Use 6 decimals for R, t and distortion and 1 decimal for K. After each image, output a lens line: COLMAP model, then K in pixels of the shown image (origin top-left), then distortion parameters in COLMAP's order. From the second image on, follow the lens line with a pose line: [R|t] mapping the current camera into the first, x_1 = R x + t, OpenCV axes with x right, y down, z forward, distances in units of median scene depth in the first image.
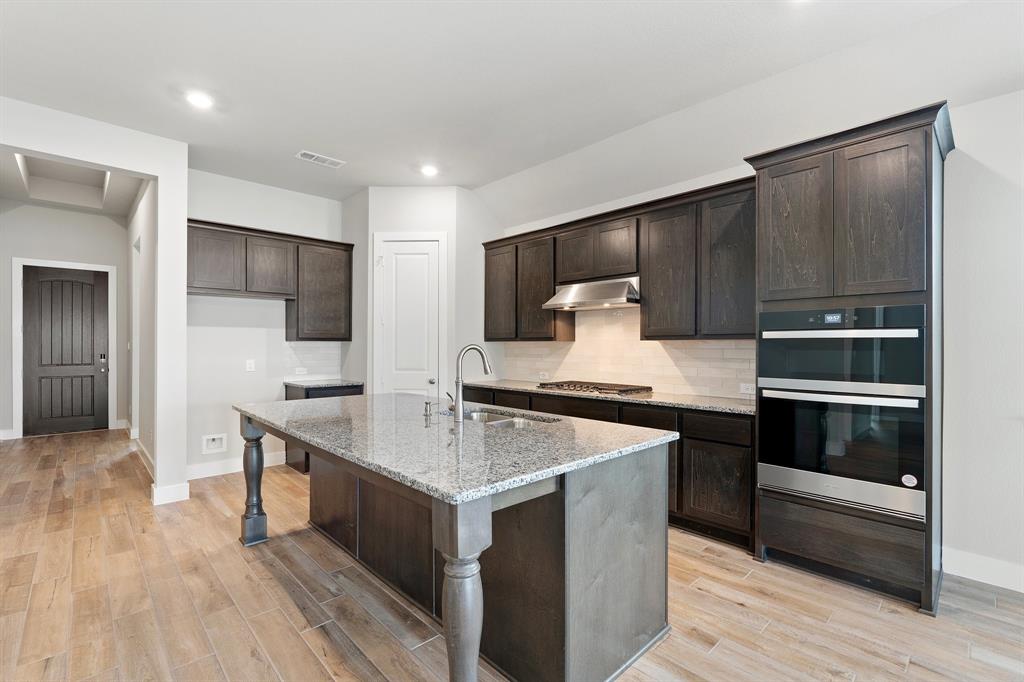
lens RADIAL K [[451.6, 0, 512.5], [0, 451.6, 344.7], [0, 0, 1]] dist [-0.004668, 0.000684]
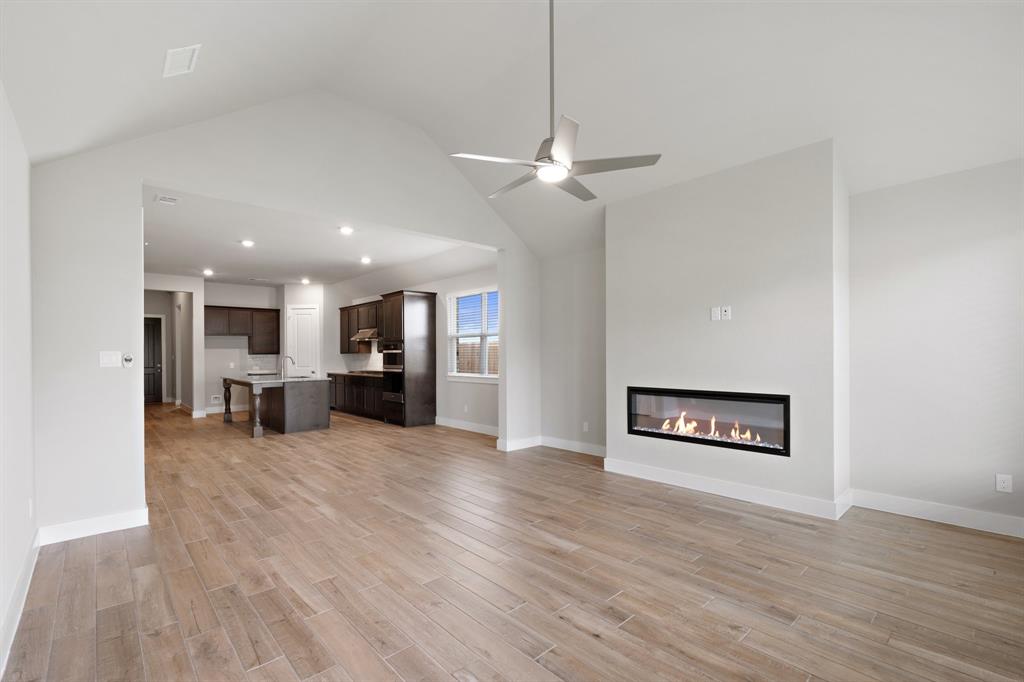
lens RADIAL K [[460.8, 0, 513.5], [0, 460.8, 350.8], [0, 0, 1]] dist [-0.000390, -0.000068]
pose [[0.999561, -0.011814, -0.027176, 1.334615], [0.011723, 0.999925, -0.003520, -0.005986], [0.027216, 0.003200, 0.999624, -1.900358]]
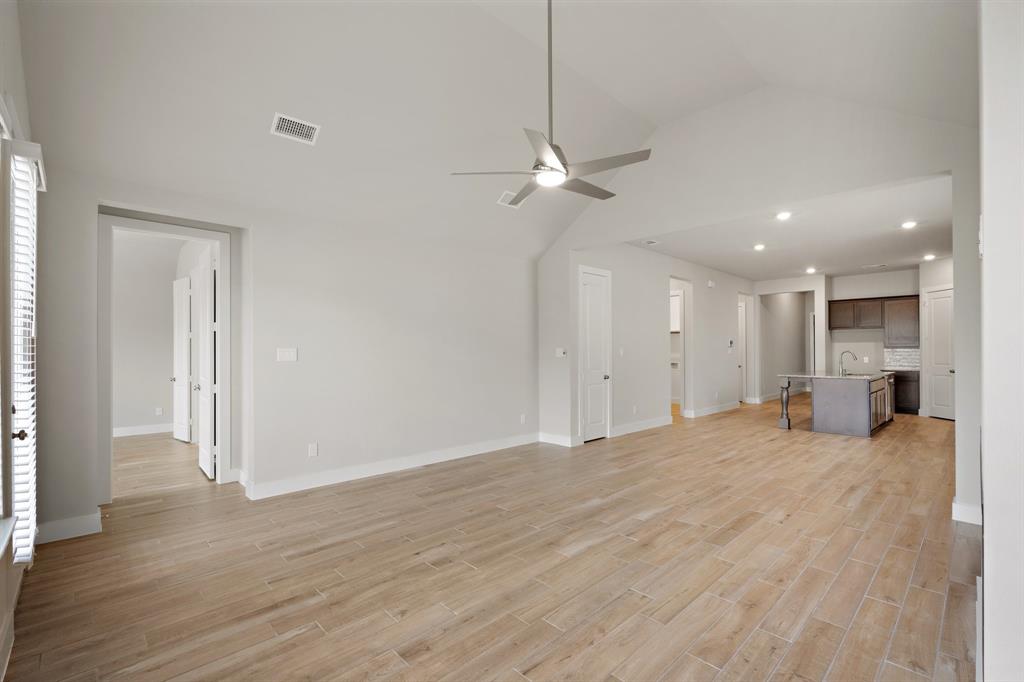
lens RADIAL K [[460.8, 0, 513.5], [0, 460.8, 350.8], [0, 0, 1]] dist [-0.000390, -0.000068]
pose [[-0.016872, -0.004520, -0.999847, 2.443603], [0.004924, 0.999977, -0.004604, 0.002524], [0.999846, -0.005001, -0.016850, -0.945089]]
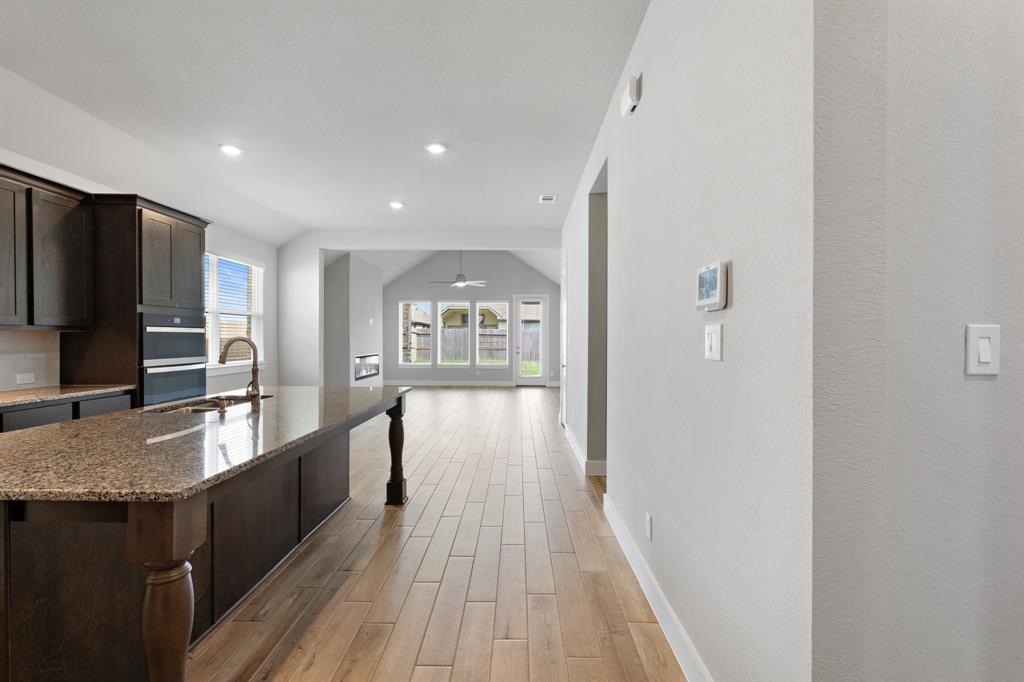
lens RADIAL K [[460.8, 0, 513.5], [0, 460.8, 350.8], [0, 0, 1]] dist [-0.000390, -0.000068]
pose [[-0.714772, -0.023472, 0.698963, -1.106274], [-0.008179, 0.999649, 0.025206, 0.000704], [-0.699310, 0.012300, -0.714713, 1.085162]]
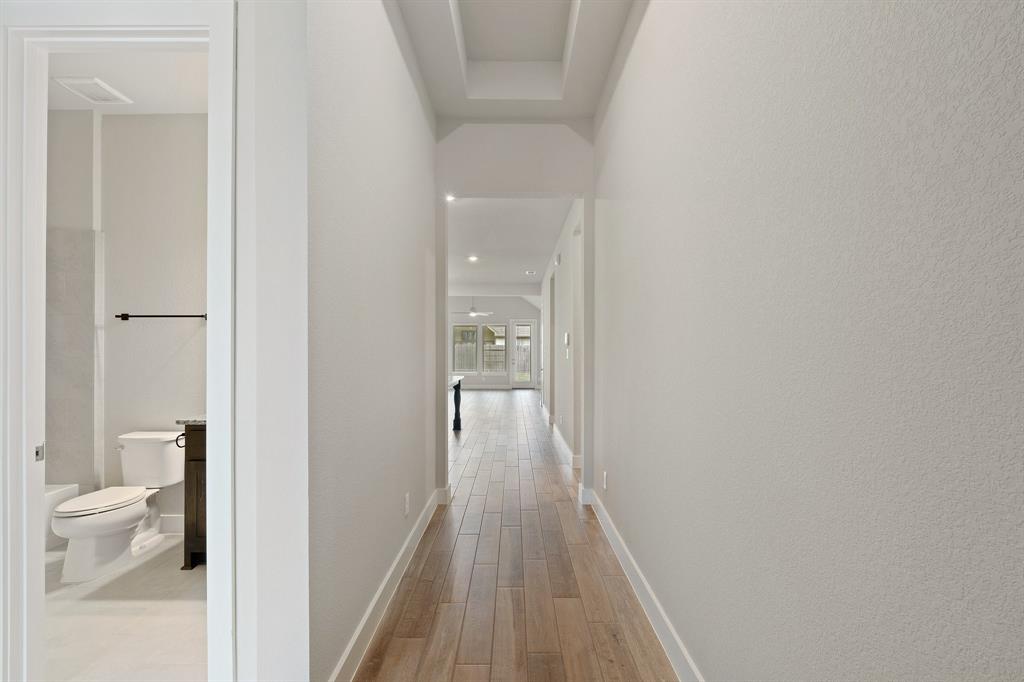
lens RADIAL K [[460.8, 0, 513.5], [0, 460.8, 350.8], [0, 0, 1]] dist [-0.000390, -0.000068]
pose [[-0.721156, 0.005400, 0.692752, -1.988865], [0.000936, 0.999976, -0.006820, 0.008651], [-0.692772, -0.004270, -0.721144, 2.005132]]
